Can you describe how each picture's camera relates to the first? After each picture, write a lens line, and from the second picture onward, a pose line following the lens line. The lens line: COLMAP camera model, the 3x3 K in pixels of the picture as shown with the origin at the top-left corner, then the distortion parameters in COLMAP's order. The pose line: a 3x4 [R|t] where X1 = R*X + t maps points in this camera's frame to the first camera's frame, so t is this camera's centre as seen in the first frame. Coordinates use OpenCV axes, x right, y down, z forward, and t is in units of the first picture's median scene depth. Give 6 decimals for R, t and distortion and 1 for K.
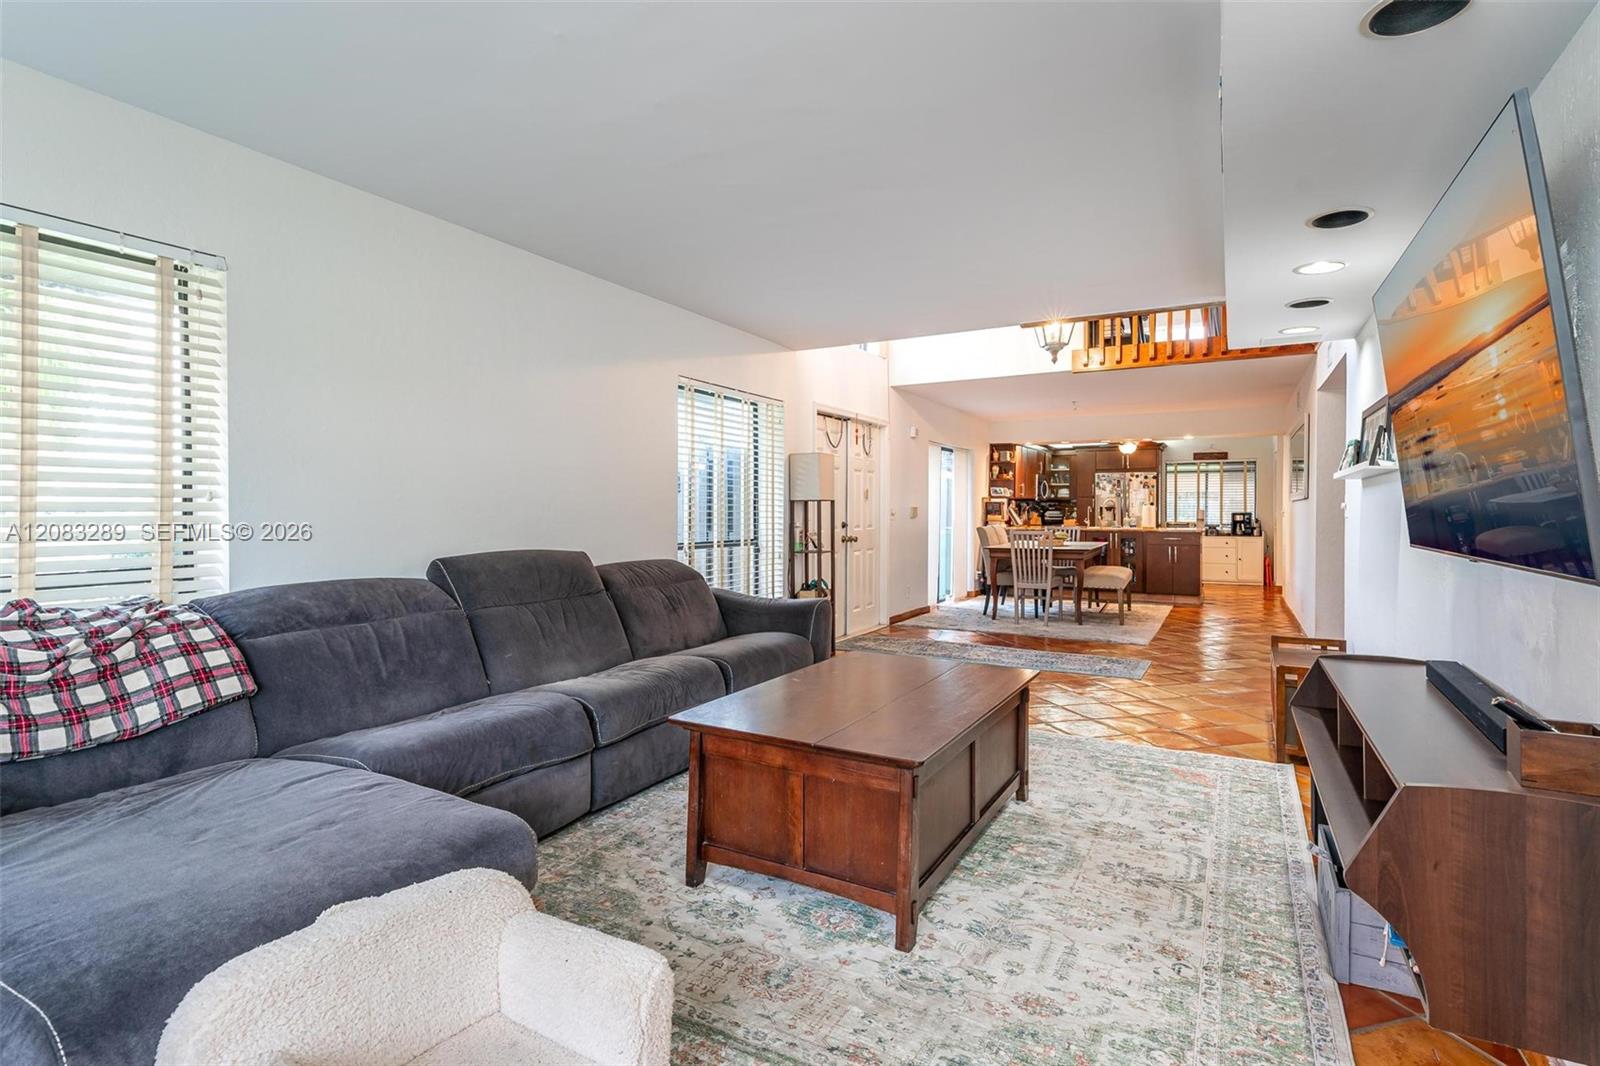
lens RADIAL K [[772.8, 0, 801.4], [0, 772.8, 516.0], [0, 0, 1]] dist [0.000581, 0.000082]
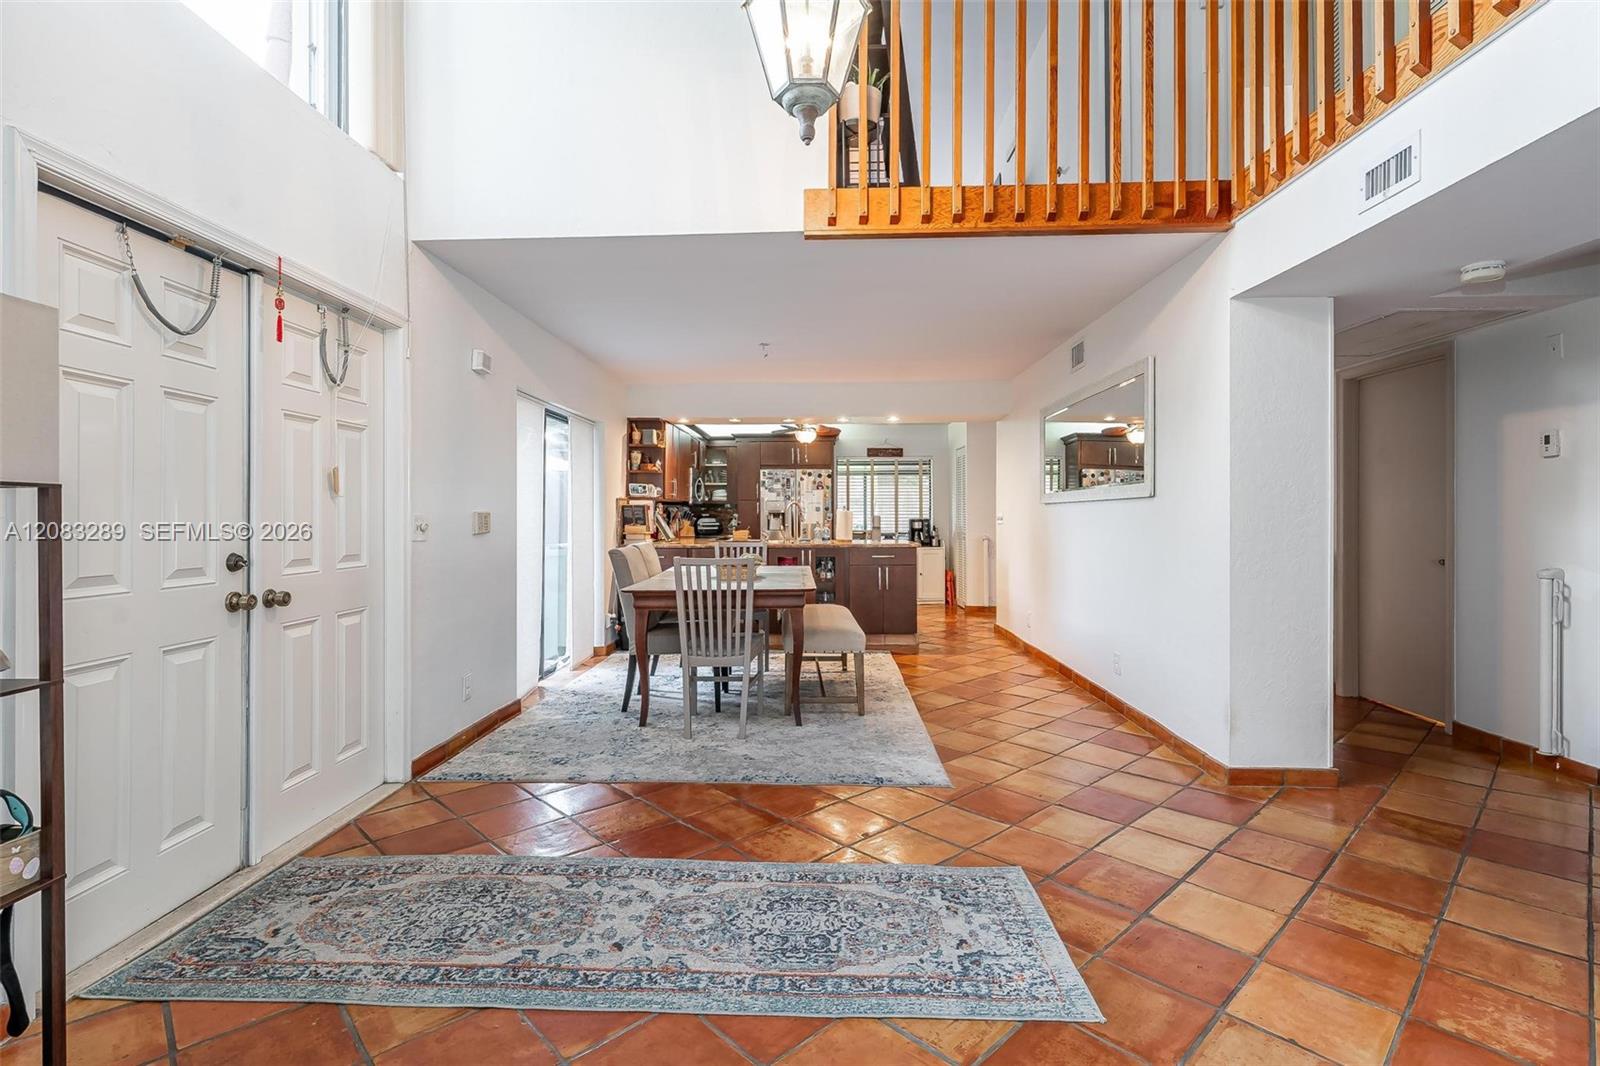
lens RADIAL K [[736.4, 0, 799.3], [0, 736.4, 515.3], [0, 0, 1]] dist [0.001208, -0.000056]
pose [[0.887766, -0.003350, 0.460283, 0.083603], [0.007706, 0.999942, -0.007586, -0.003636], [-0.460231, 0.010282, 0.887740, 0.371606]]
